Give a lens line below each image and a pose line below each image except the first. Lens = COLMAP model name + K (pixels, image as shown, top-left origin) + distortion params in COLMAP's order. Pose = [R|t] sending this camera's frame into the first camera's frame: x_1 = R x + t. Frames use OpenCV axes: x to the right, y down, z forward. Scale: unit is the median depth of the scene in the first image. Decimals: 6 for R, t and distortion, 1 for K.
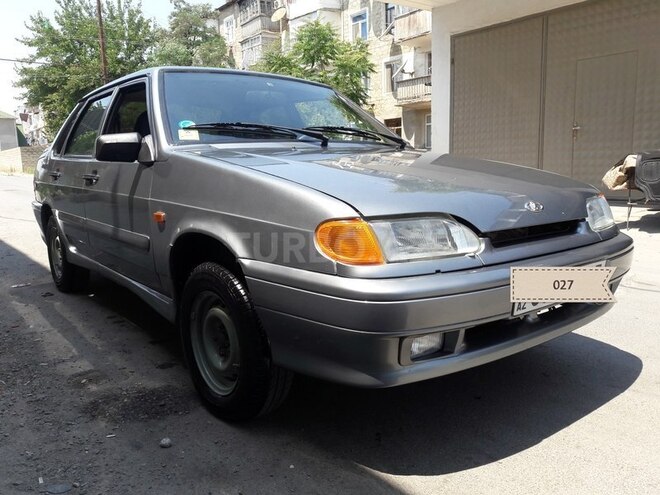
lens RADIAL K [[534.0, 0, 329.9], [0, 534.0, 245.1], [0, 0, 1]] dist [0.026412, -0.029686]
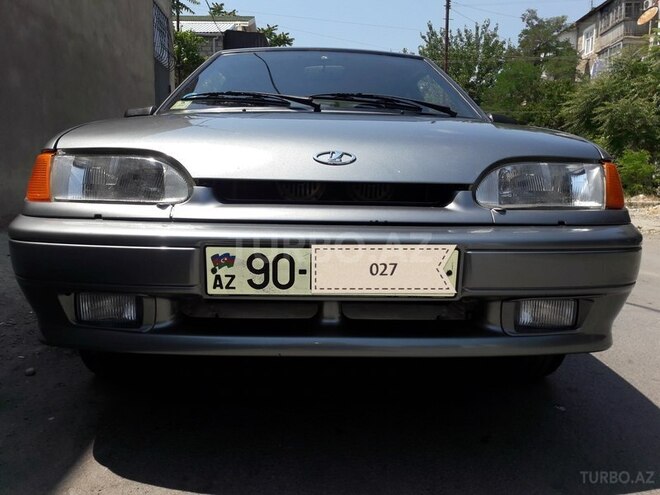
lens RADIAL K [[534.0, 0, 328.1], [0, 534.0, 248.6], [0, 0, 1]] dist [0.026412, -0.029686]
pose [[0.802323, 0.097703, -0.588839, 0.573235], [-0.118540, 0.992944, 0.003239, 0.031396], [0.585001, 0.067202, 0.808244, 0.332552]]
